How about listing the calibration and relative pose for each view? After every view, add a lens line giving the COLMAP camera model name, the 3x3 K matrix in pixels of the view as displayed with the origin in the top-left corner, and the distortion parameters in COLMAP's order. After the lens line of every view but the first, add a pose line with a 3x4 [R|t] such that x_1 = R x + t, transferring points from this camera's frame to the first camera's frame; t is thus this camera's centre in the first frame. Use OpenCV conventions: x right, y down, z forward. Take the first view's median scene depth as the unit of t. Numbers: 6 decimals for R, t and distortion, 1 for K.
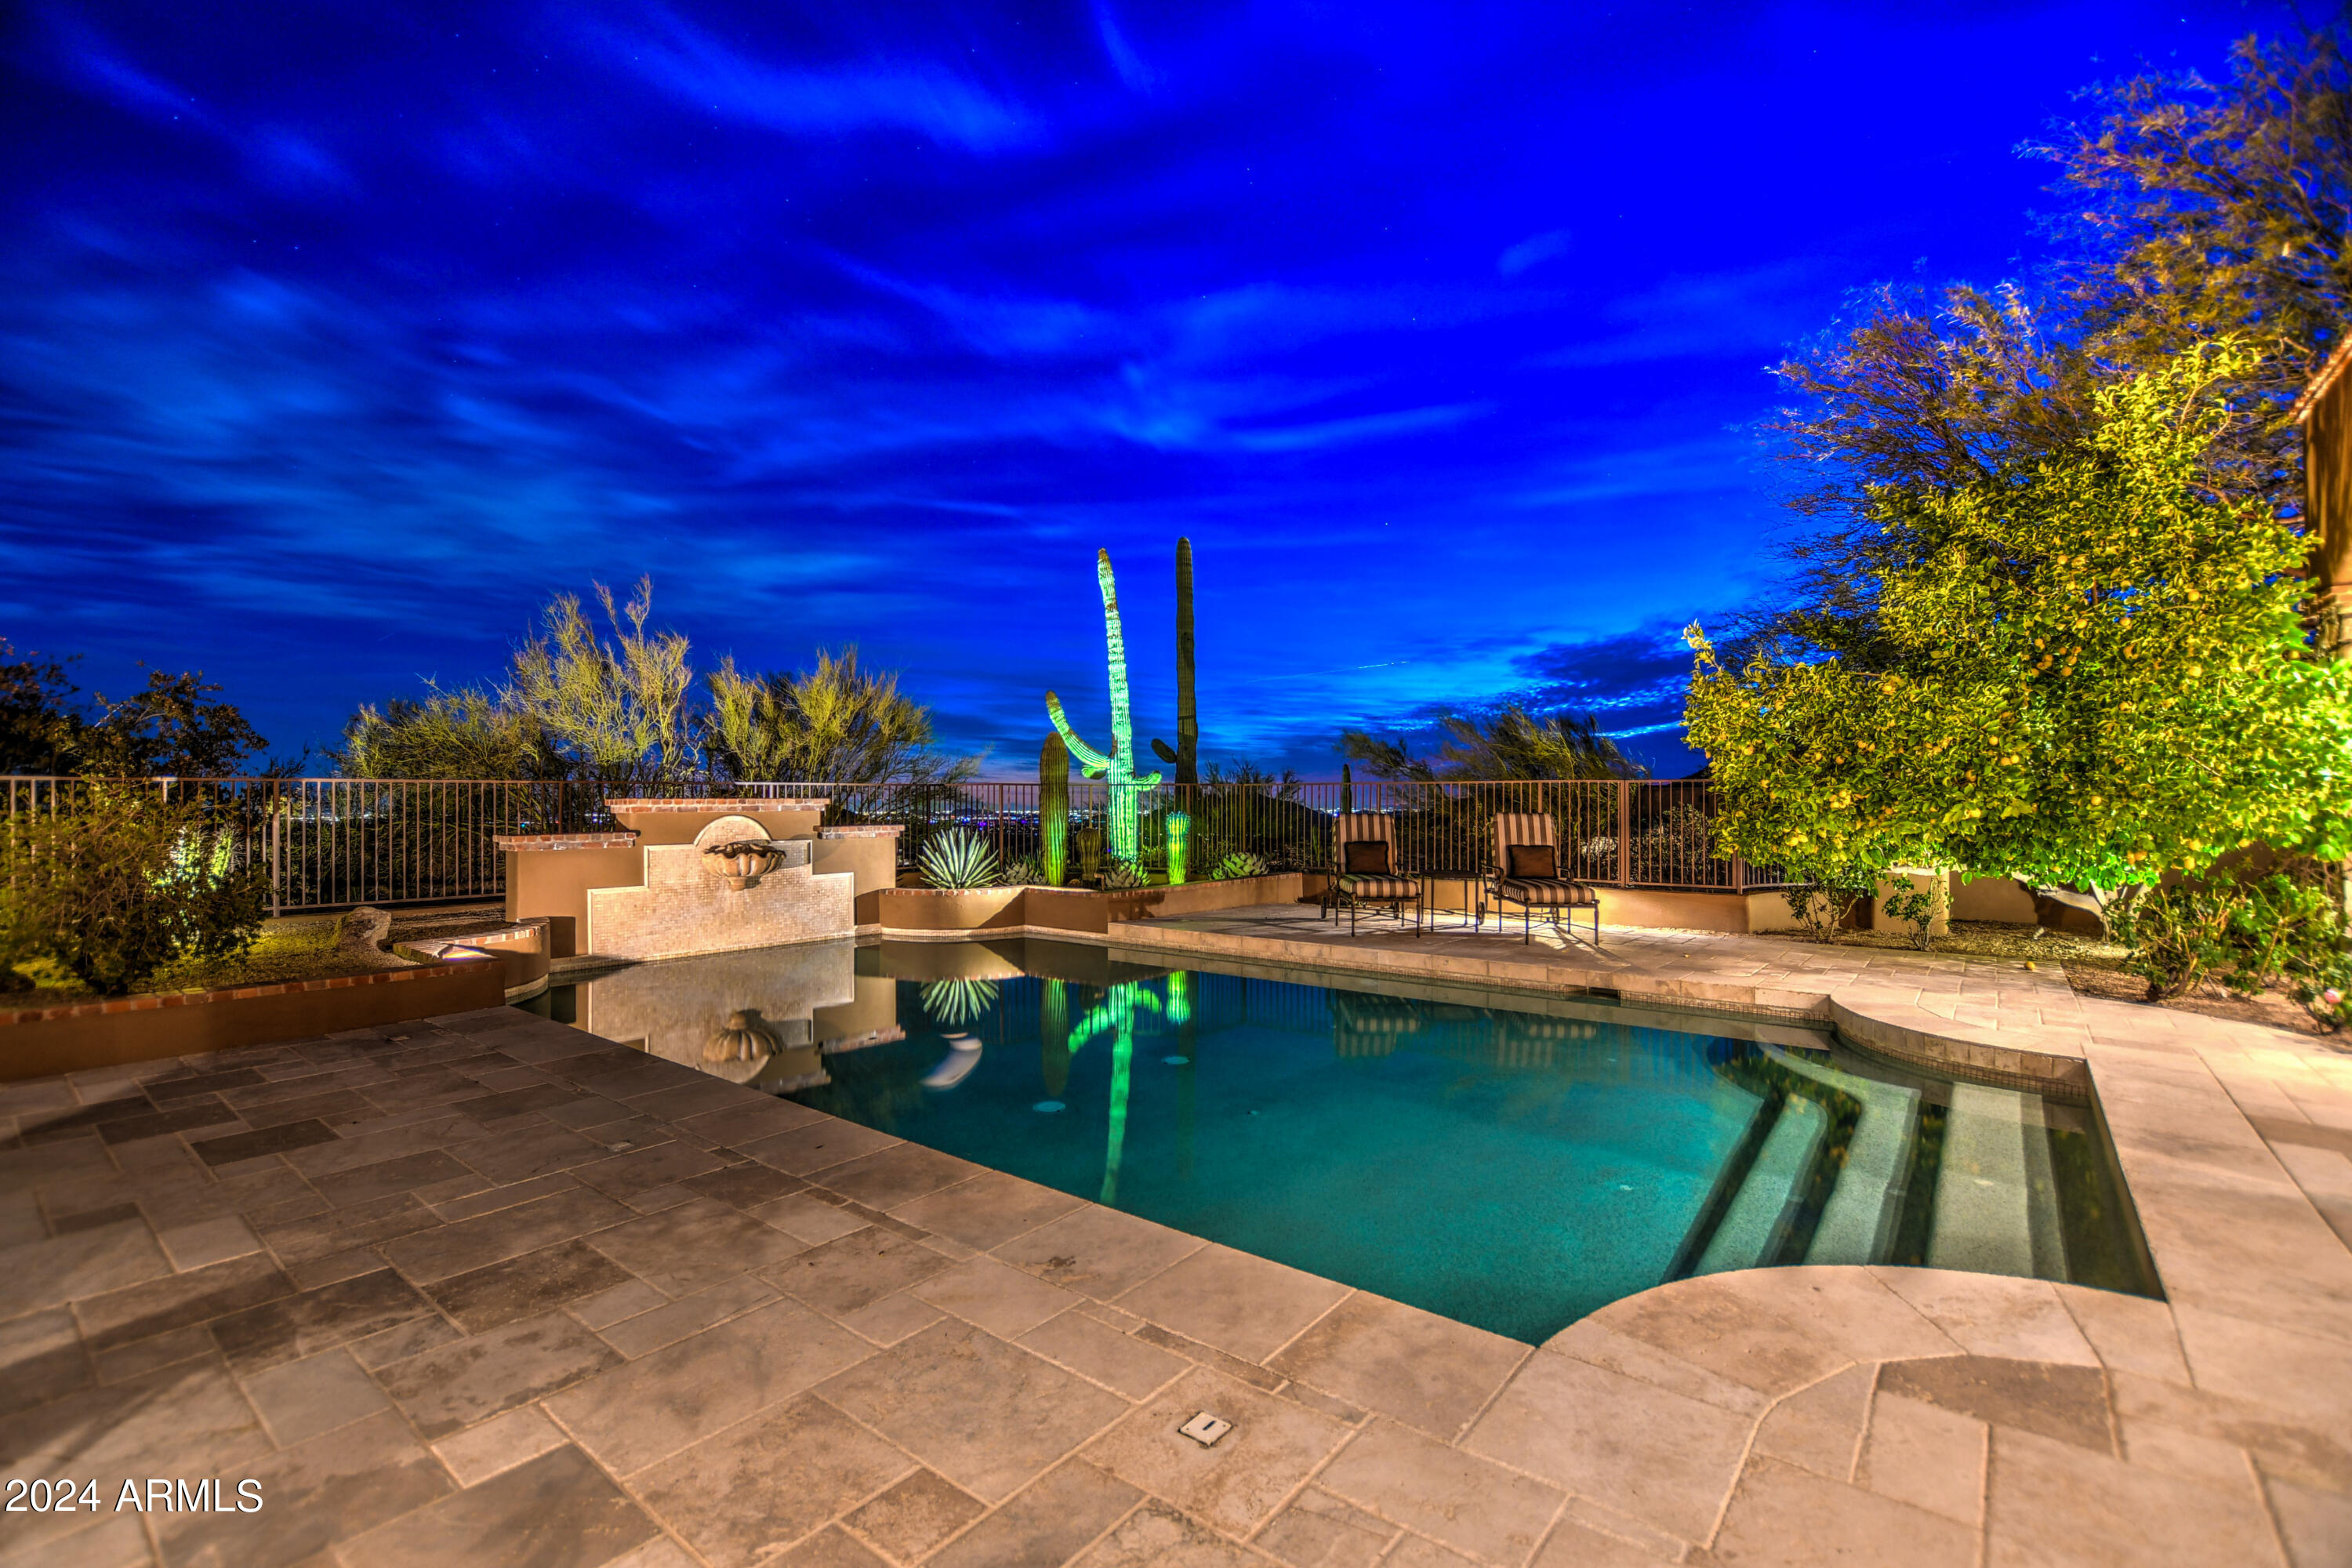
lens RADIAL K [[1026.0, 0, 1174.5], [0, 1026.0, 776.9], [0, 0, 1]] dist [-0.021847, 0.001419]
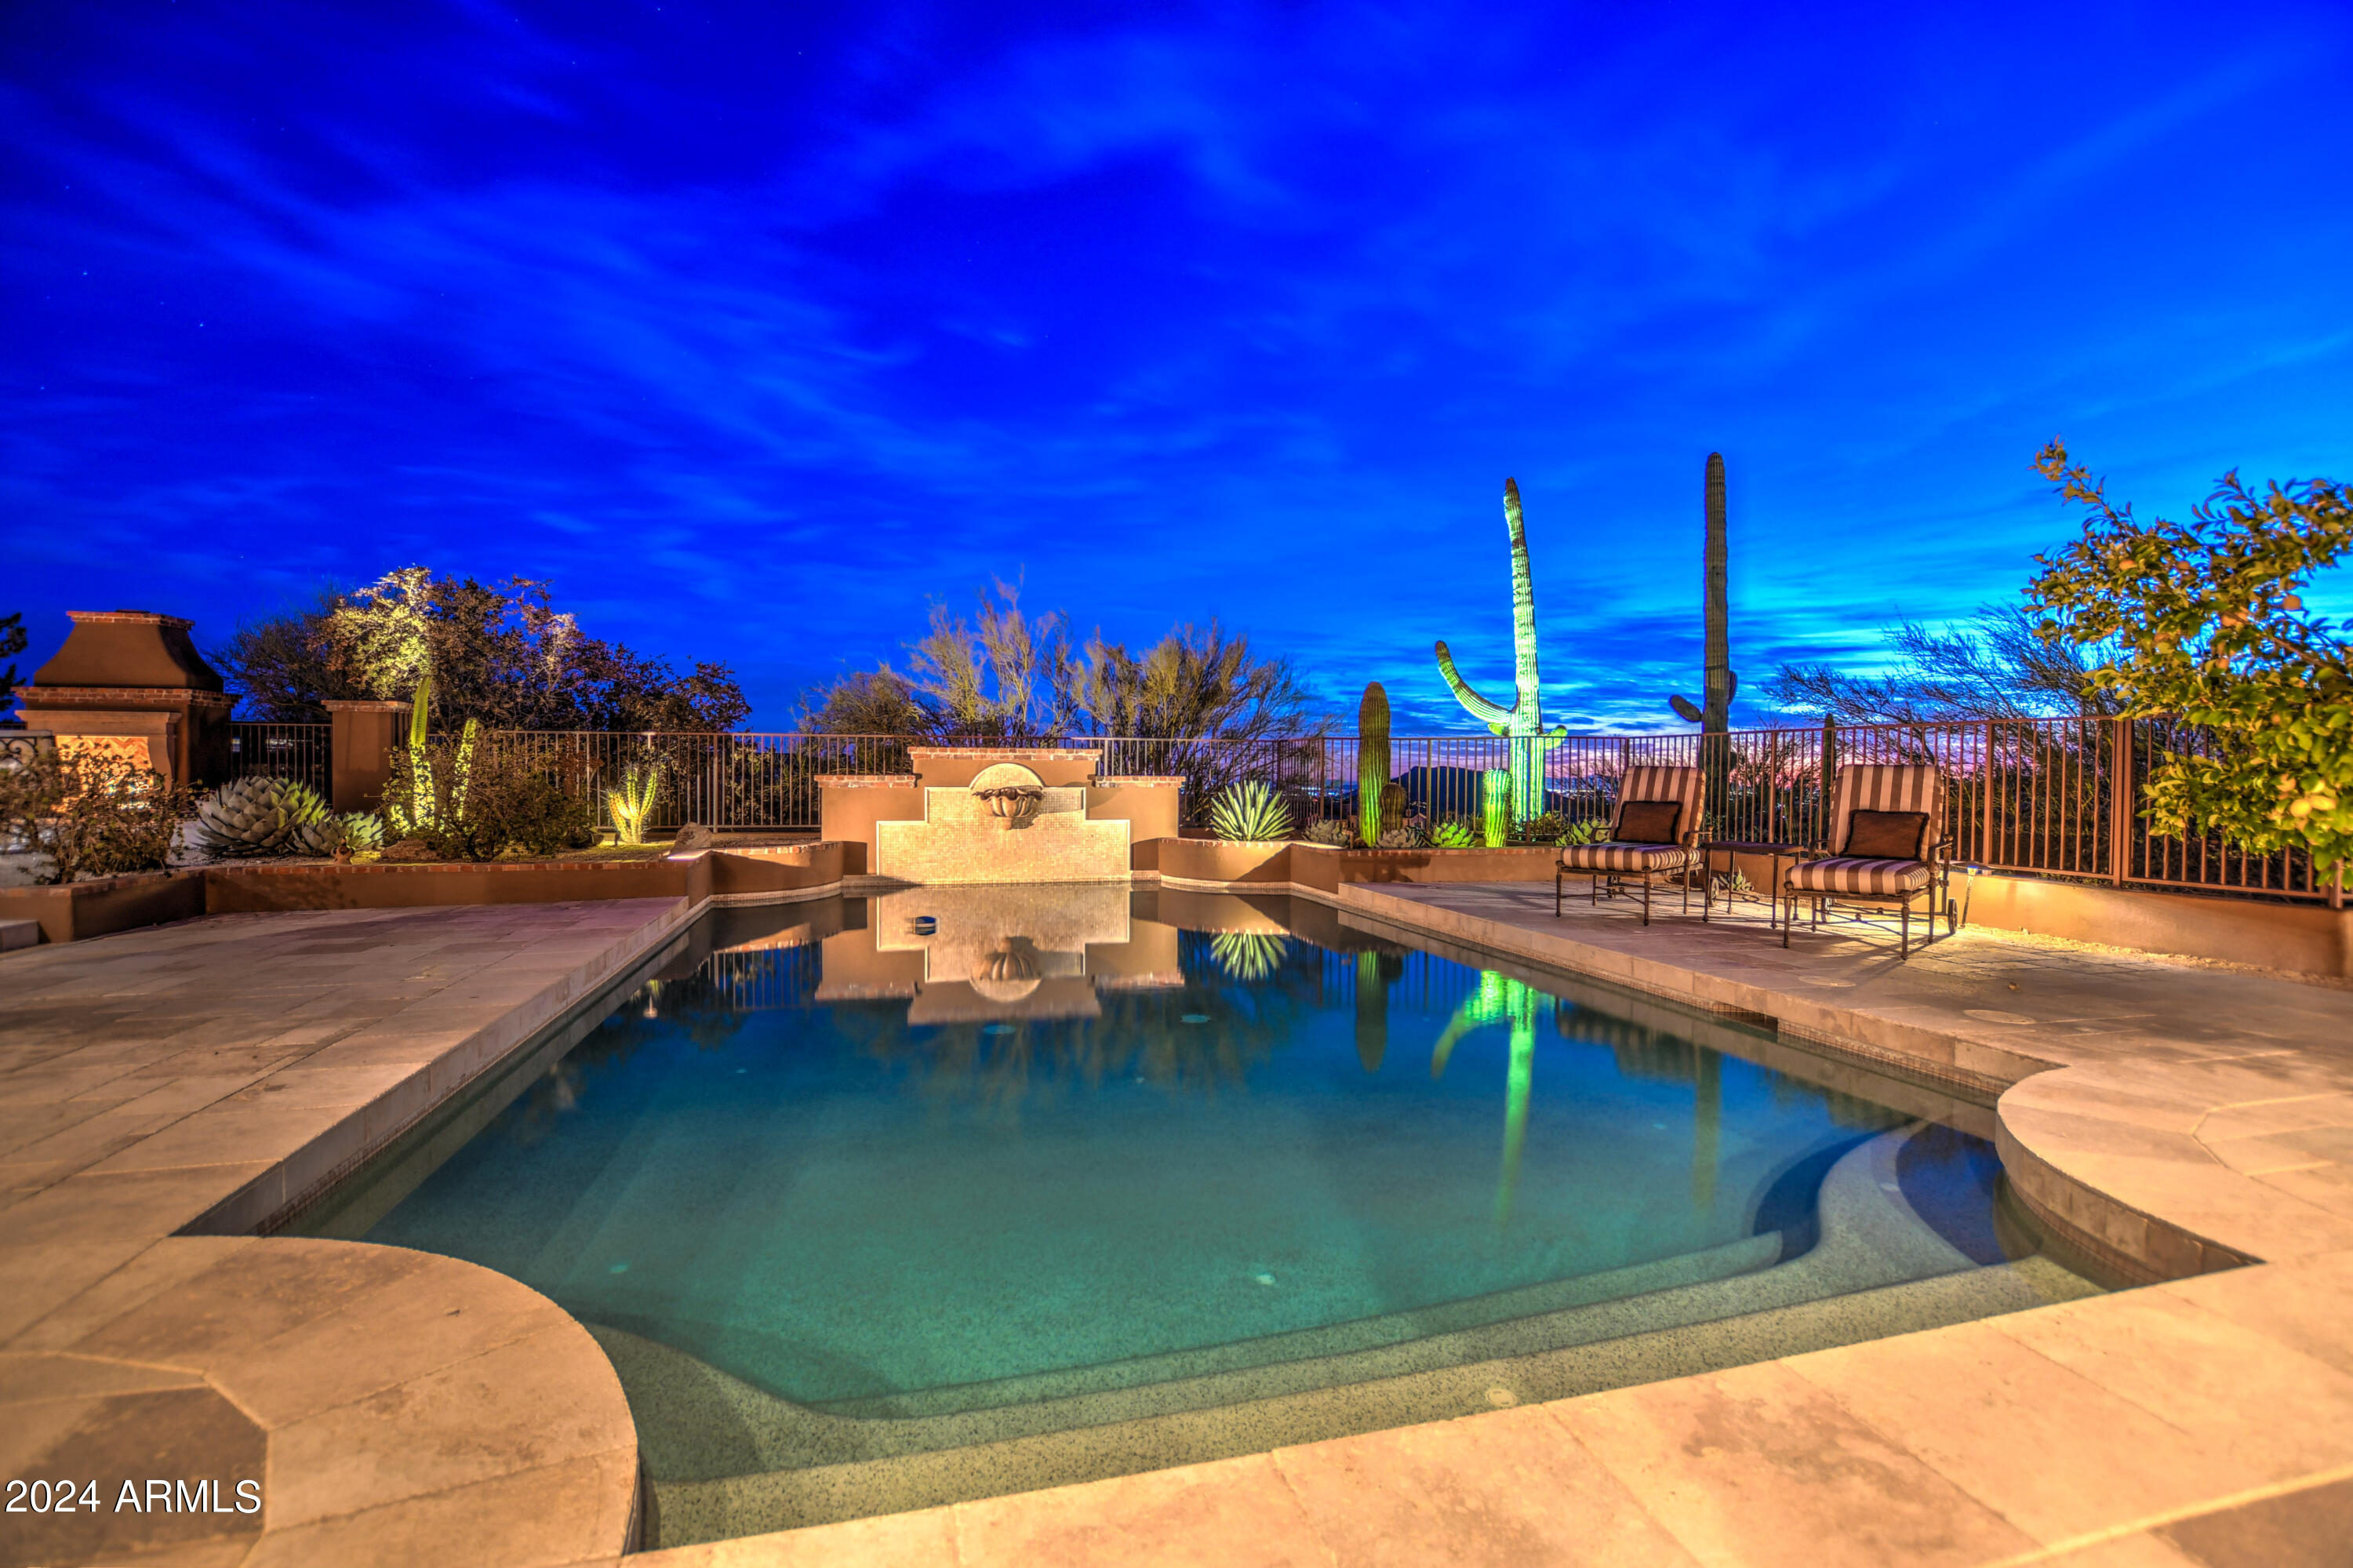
lens RADIAL K [[1026.4, 0, 1178.0], [0, 1026.4, 765.3], [0, 0, 1]] dist [-0.021847, 0.001419]
pose [[0.810622, 0.001429, -0.585568, 0.374653], [0.005047, 0.999943, 0.009428, 0.029137], [0.585548, -0.010598, 0.810569, 0.184873]]
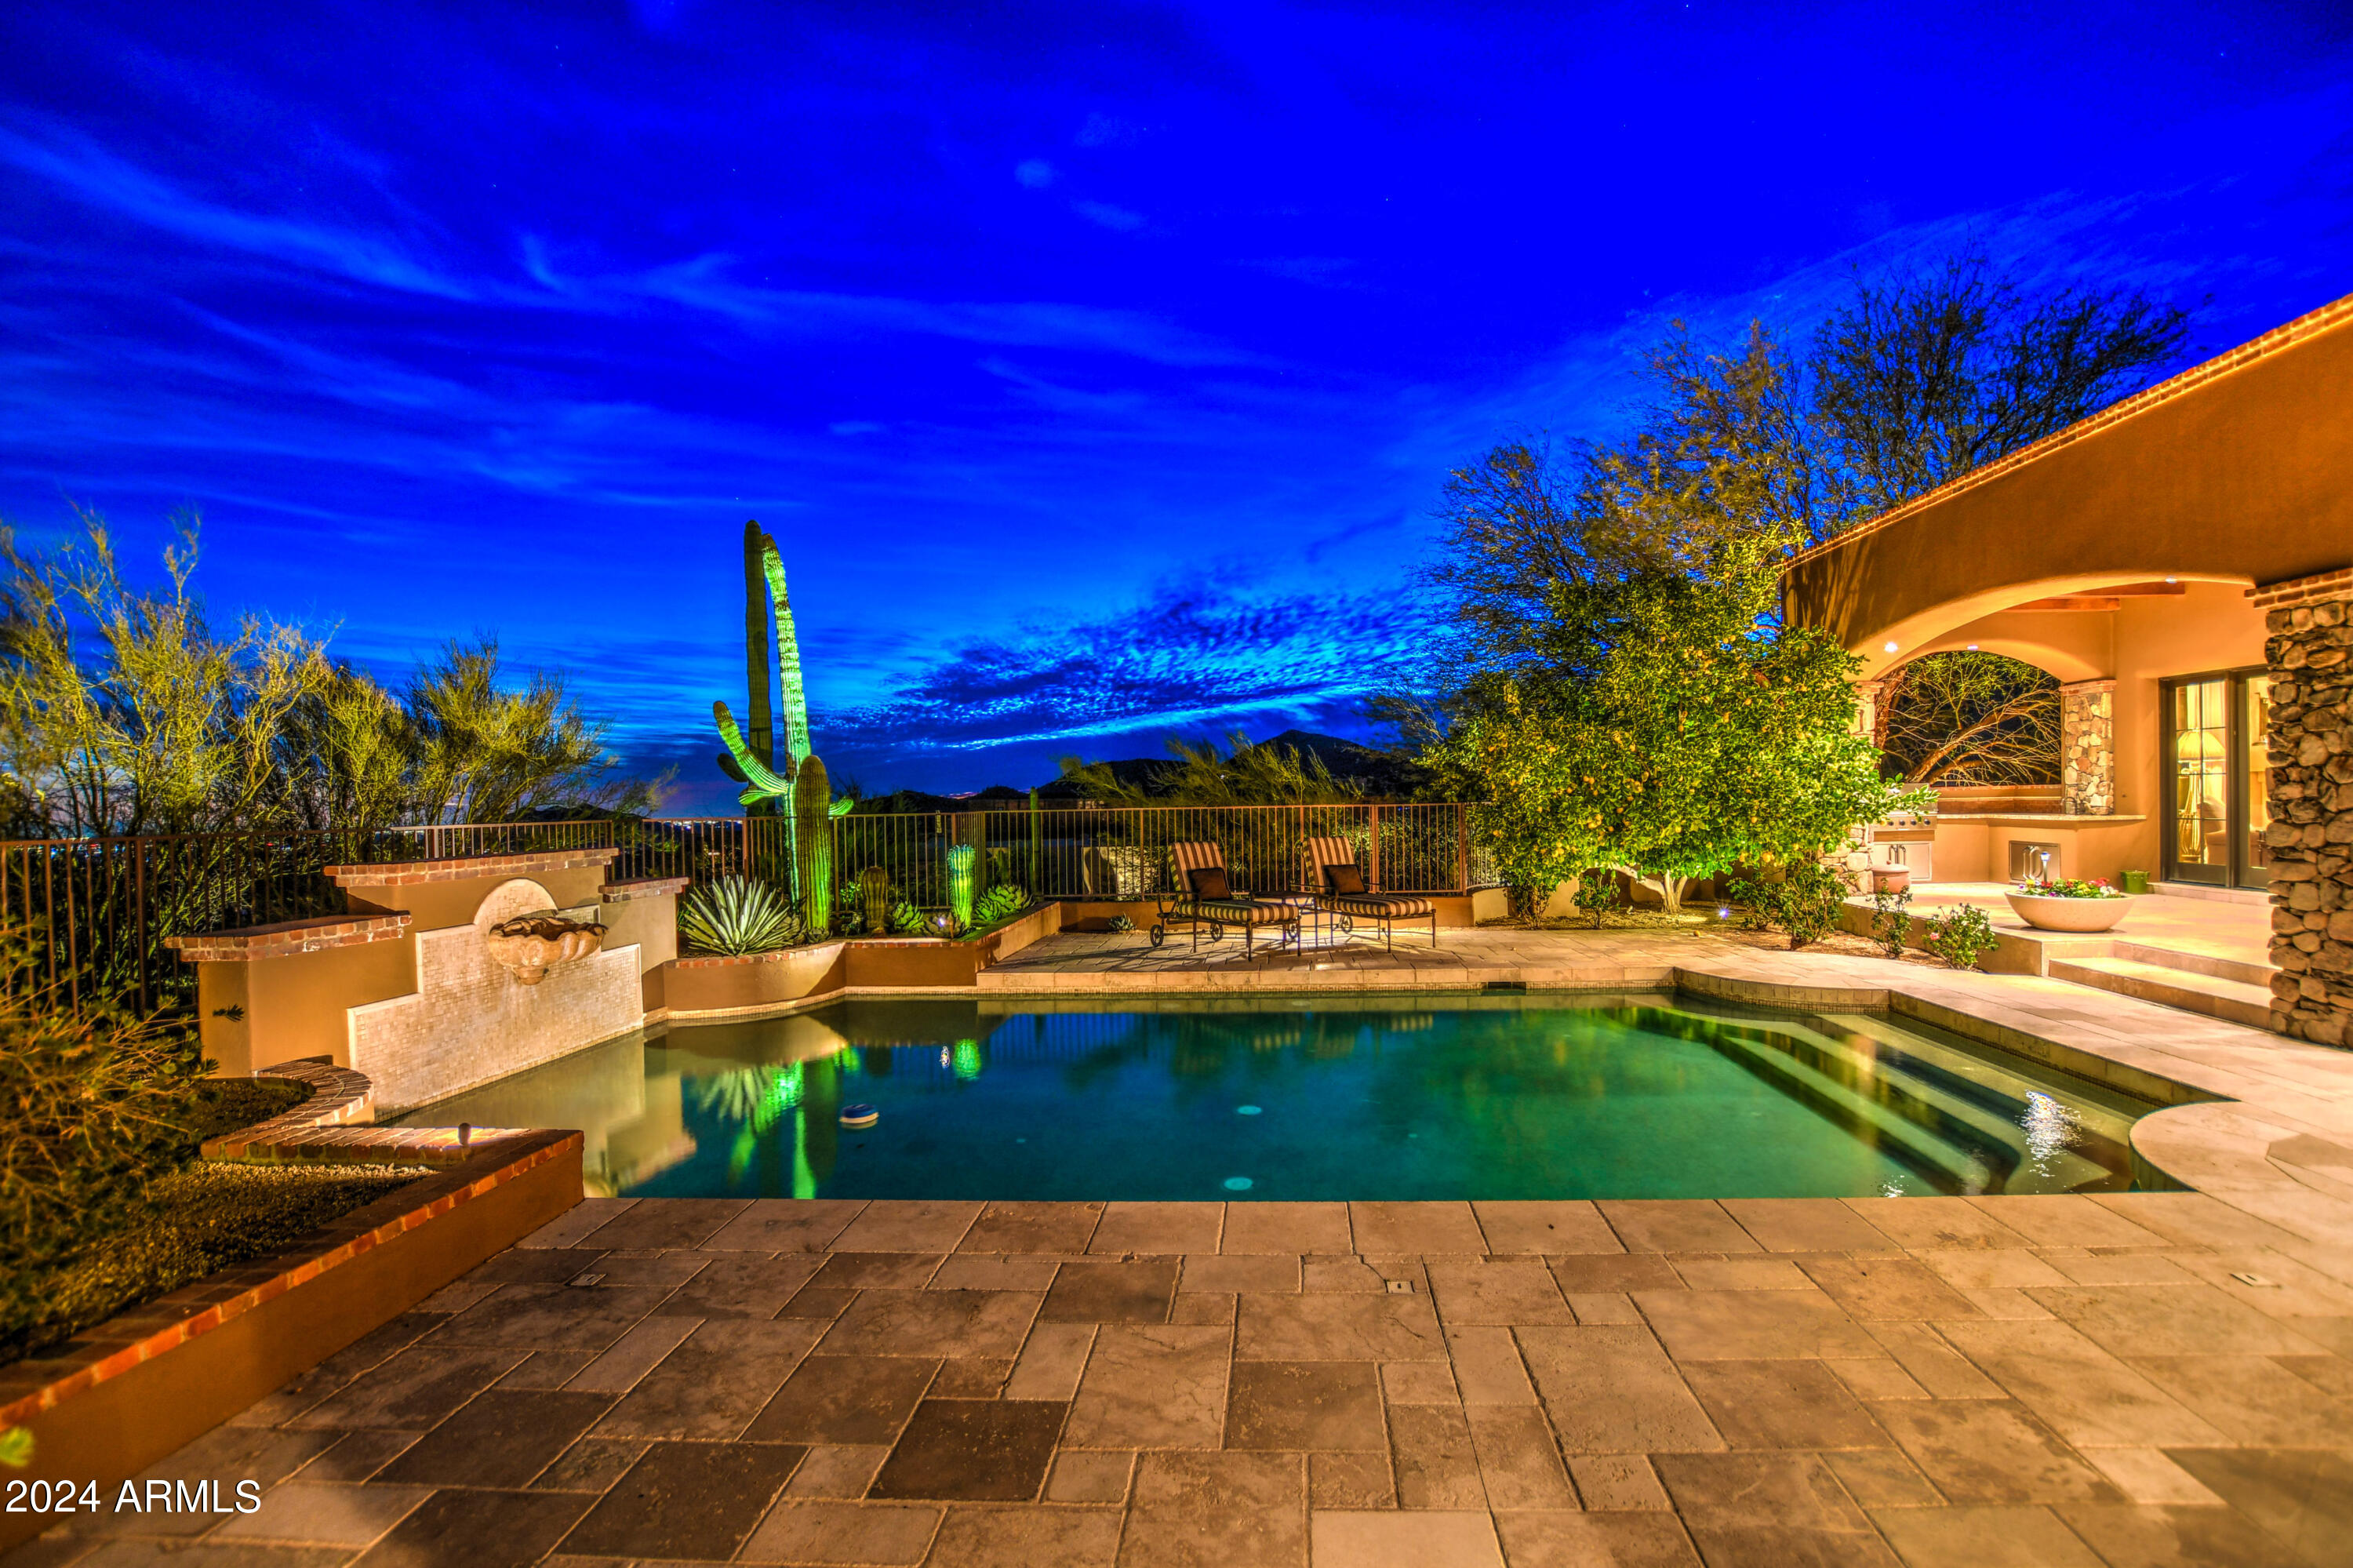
lens RADIAL K [[1026.4, 0, 1257.2], [0, 1026.4, 796.5], [0, 0, 1]] dist [-0.021847, 0.001419]
pose [[0.807473, -0.008880, 0.589837, -0.418933], [0.002401, 0.999928, 0.011766, -0.025138], [-0.589899, -0.008084, 0.807437, 0.132472]]
